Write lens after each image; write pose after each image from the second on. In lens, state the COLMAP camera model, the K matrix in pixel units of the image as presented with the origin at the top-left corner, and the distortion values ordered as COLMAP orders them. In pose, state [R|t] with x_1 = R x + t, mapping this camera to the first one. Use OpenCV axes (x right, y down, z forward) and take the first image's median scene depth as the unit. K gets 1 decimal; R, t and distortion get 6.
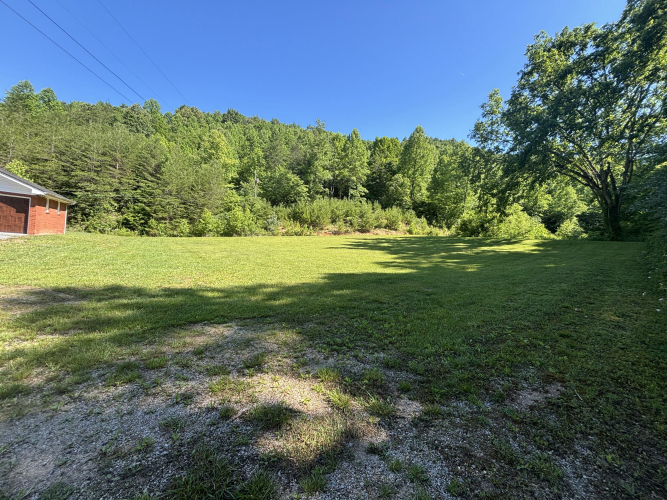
lens RADIAL K [[269.4, 0, 330.6], [0, 269.4, 249.2], [0, 0, 1]] dist [-0.000990, 0.000770]
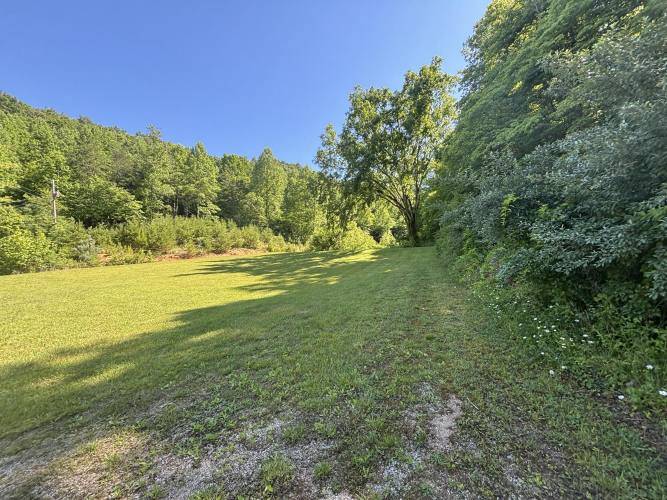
lens RADIAL K [[269.4, 0, 331.0], [0, 269.4, 249.7], [0, 0, 1]] dist [-0.000990, 0.000770]
pose [[0.865581, -0.065931, 0.496410, -0.002650], [0.097572, 0.994501, -0.038050, -0.005689], [-0.491171, 0.081371, 0.867254, 0.027986]]
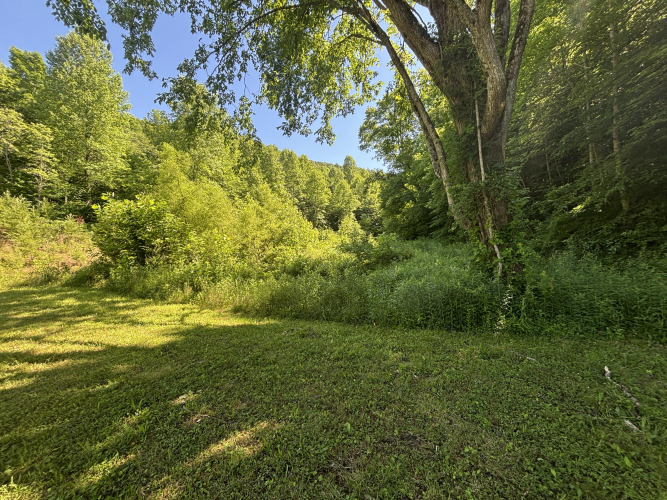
lens RADIAL K [[269.4, 0, 334.6], [0, 269.4, 250.3], [0, 0, 1]] dist [-0.000990, 0.000770]
pose [[0.784081, -0.105415, 0.611641, 1.147841], [0.104040, 0.993850, 0.037916, -0.133714], [-0.611876, 0.033906, 0.790226, 1.270191]]
